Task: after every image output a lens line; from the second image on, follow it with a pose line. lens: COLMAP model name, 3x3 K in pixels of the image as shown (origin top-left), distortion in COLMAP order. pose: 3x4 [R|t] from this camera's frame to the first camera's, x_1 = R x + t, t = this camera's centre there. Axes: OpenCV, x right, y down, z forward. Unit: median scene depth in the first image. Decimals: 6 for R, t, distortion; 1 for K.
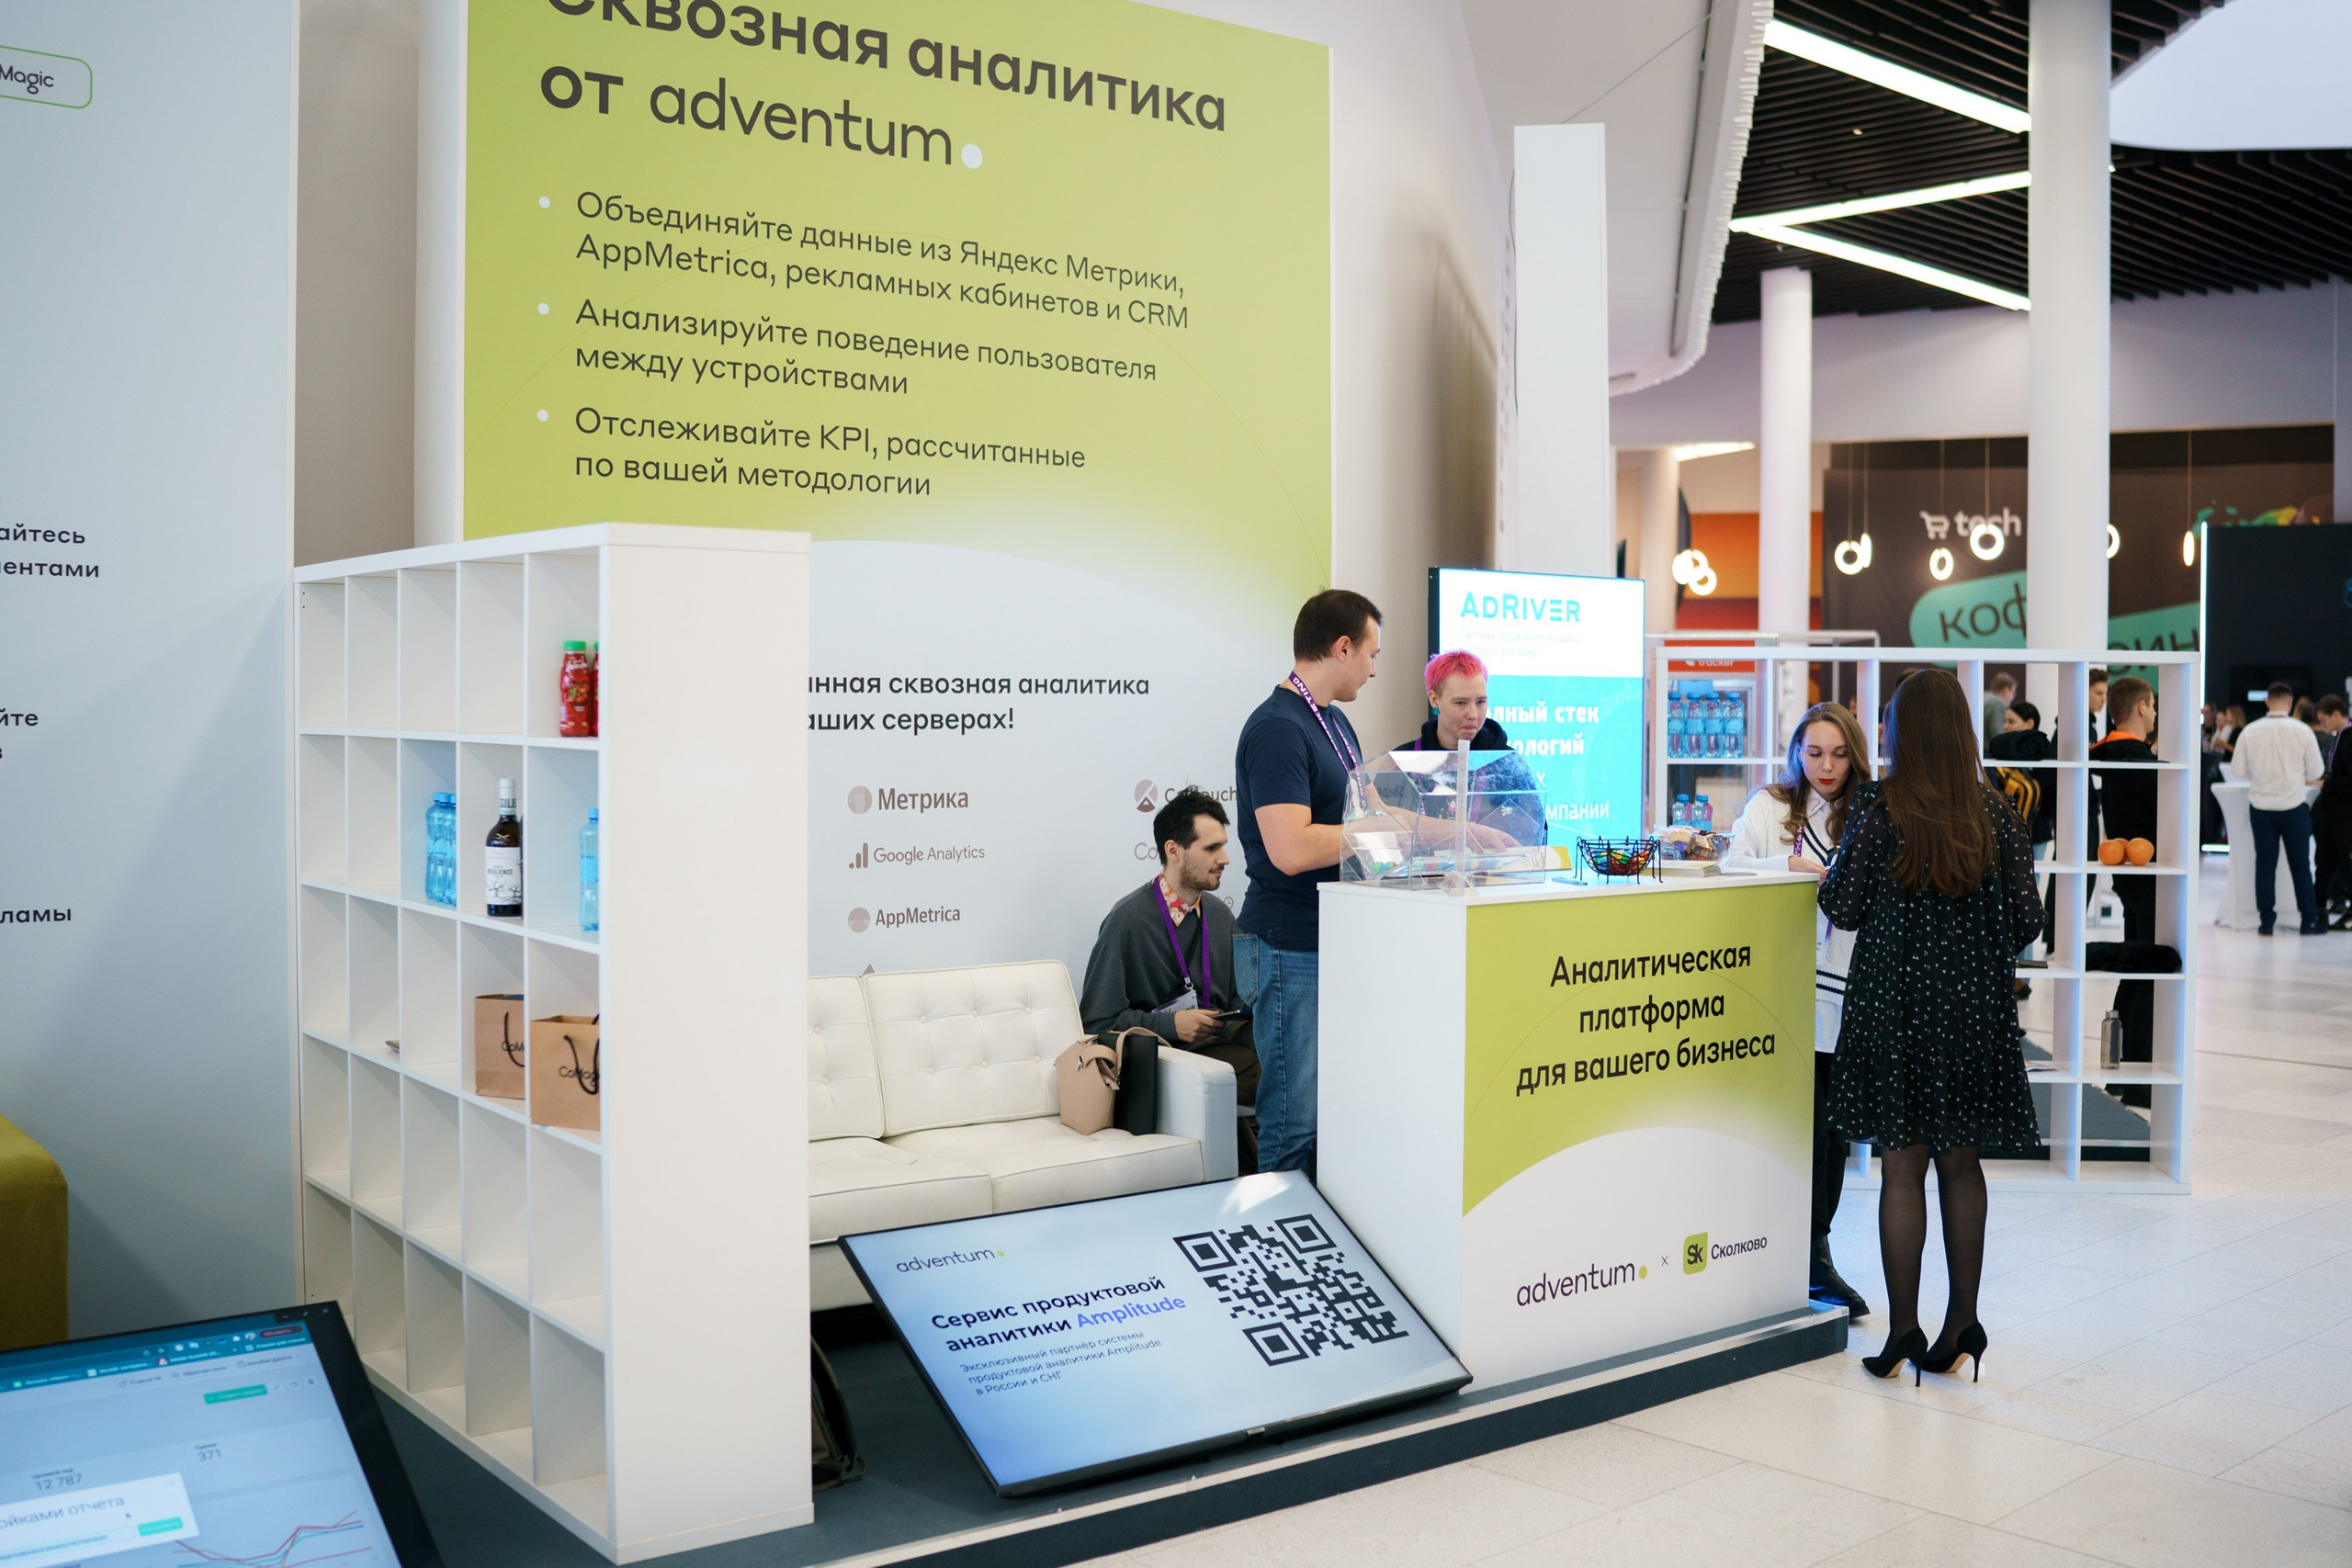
lens RADIAL K [[2374.2, 0, 1176.0], [0, 2374.2, 784.0], [0, 0, 1]] dist [-0.208599, 0.285637]
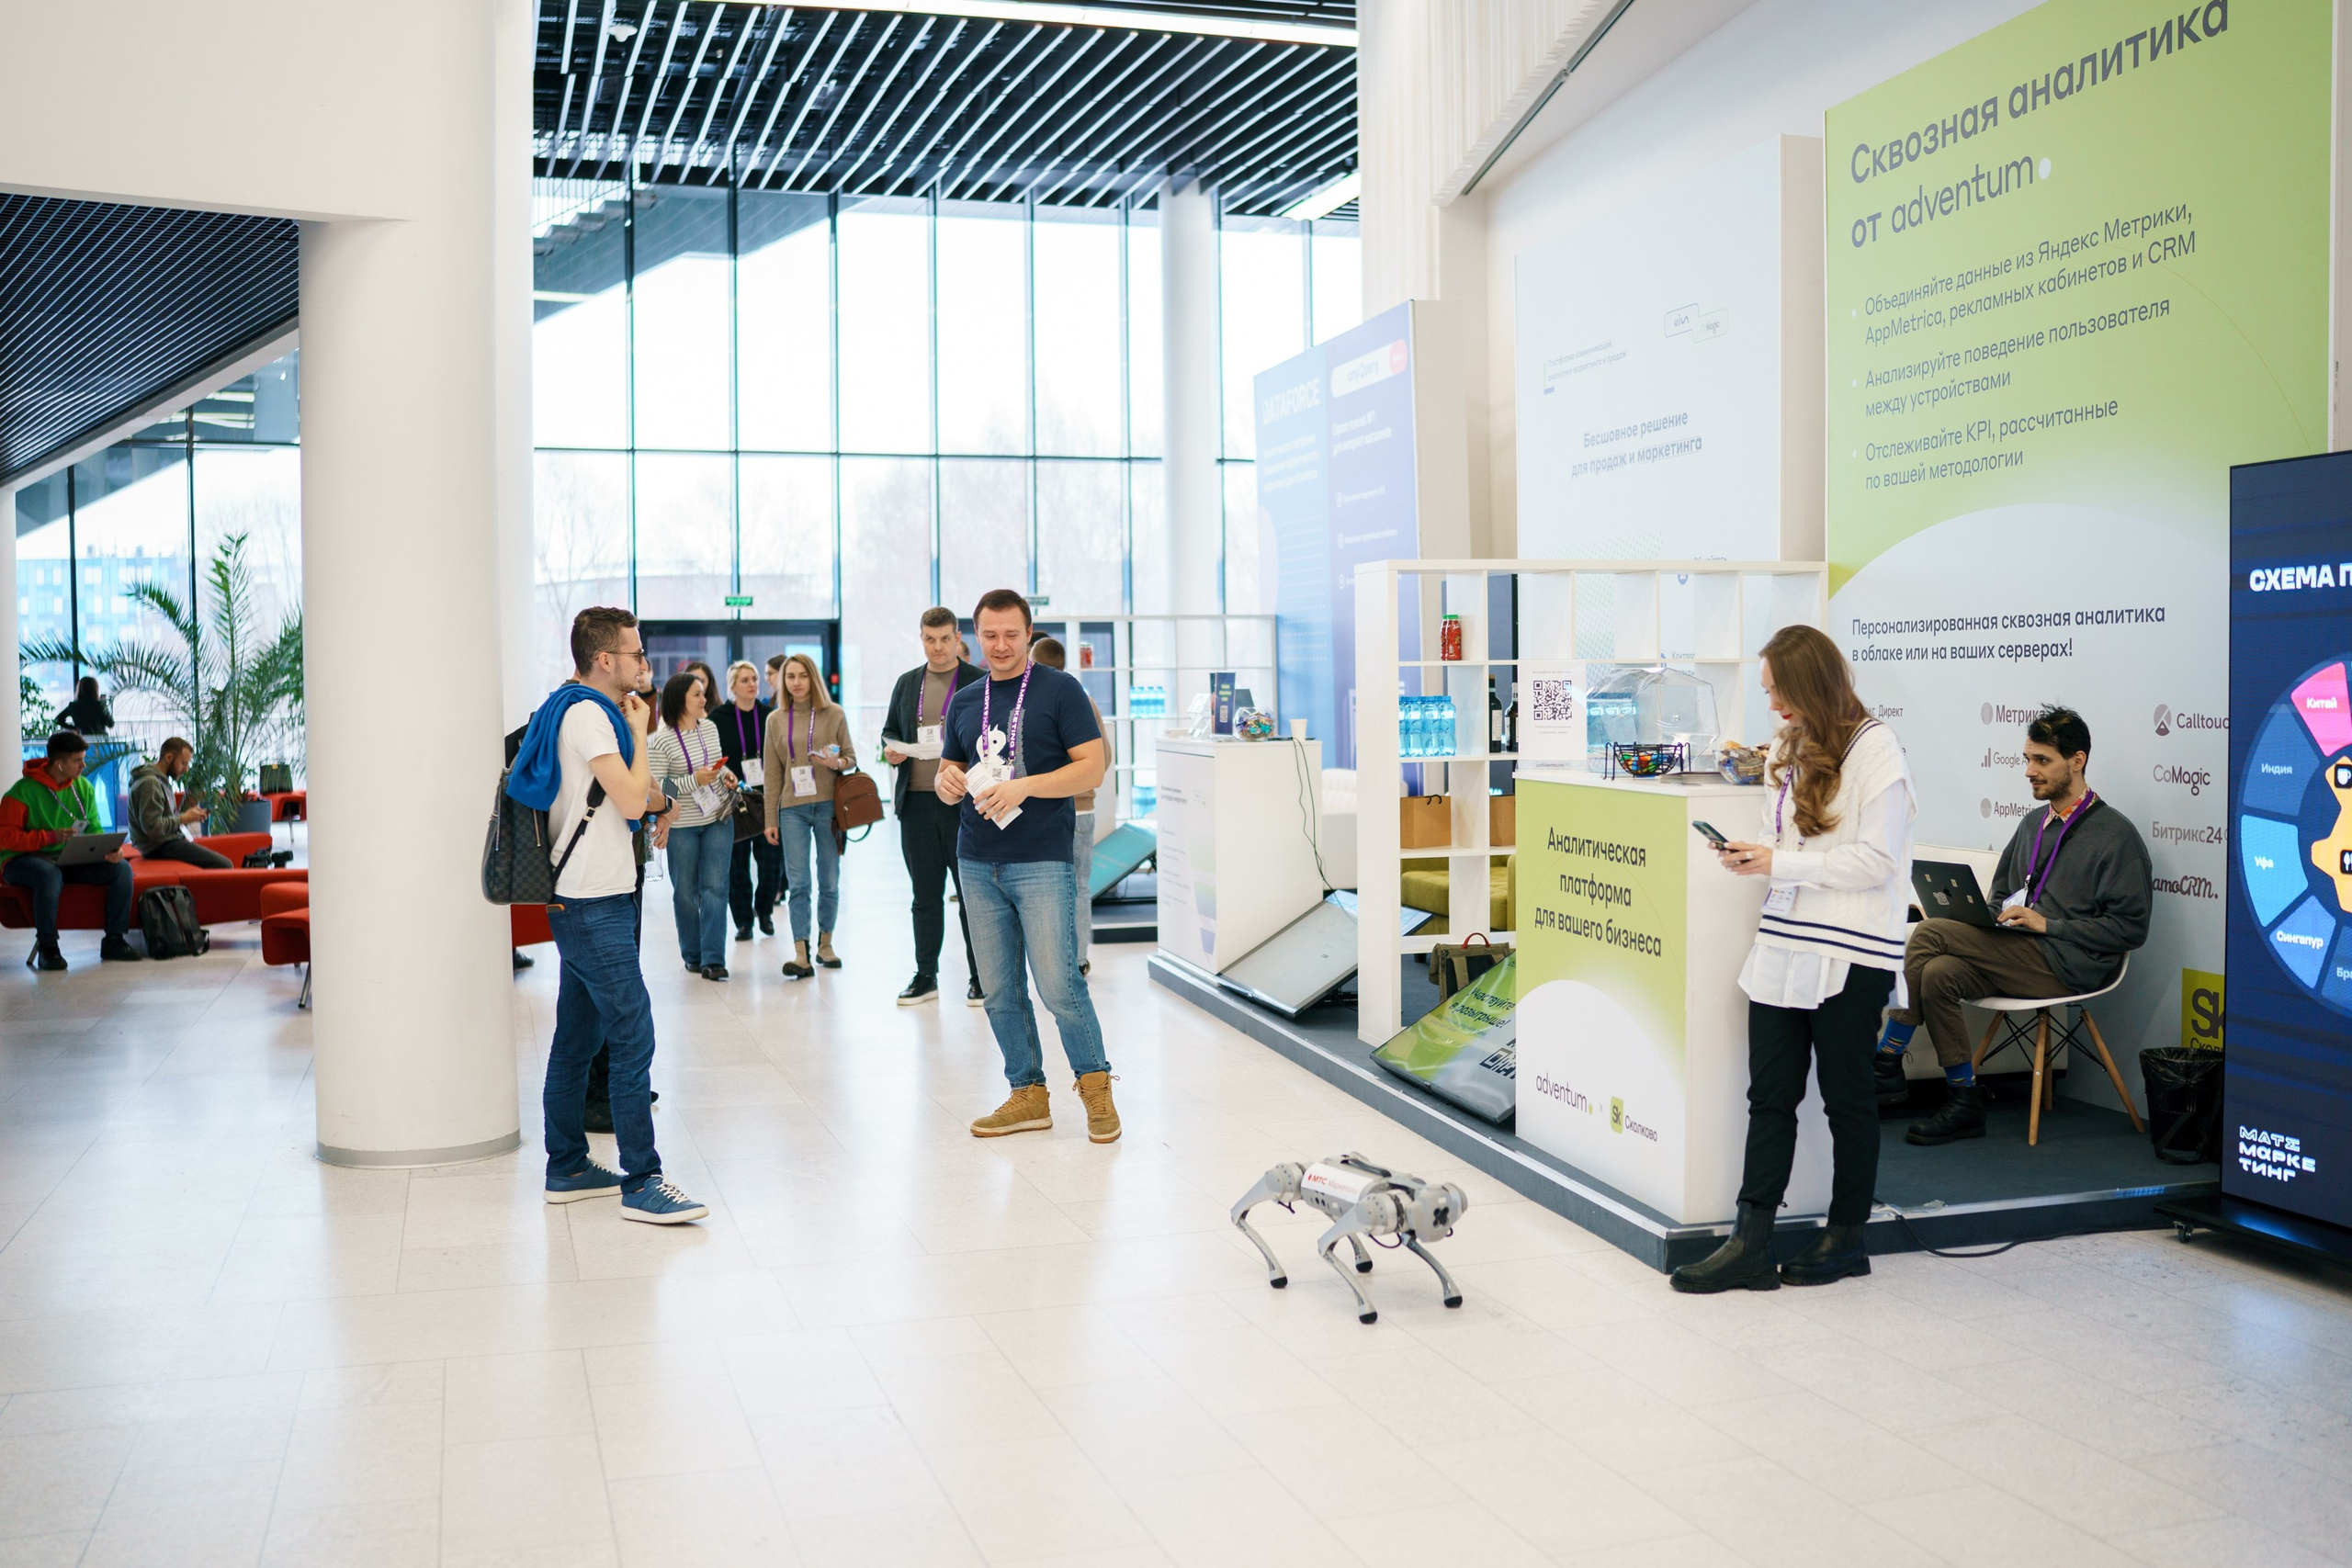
lens RADIAL K [[2250.8, 0, 1176.0], [0, 2250.8, 784.0], [0, 0, 1]] dist [-0.198161, 0.226699]
pose [[-0.409902, 0.040100, -0.911248, 1.114677], [-0.023135, 0.998255, 0.054336, -0.009485], [0.911836, 0.043354, -0.408258, 1.078740]]
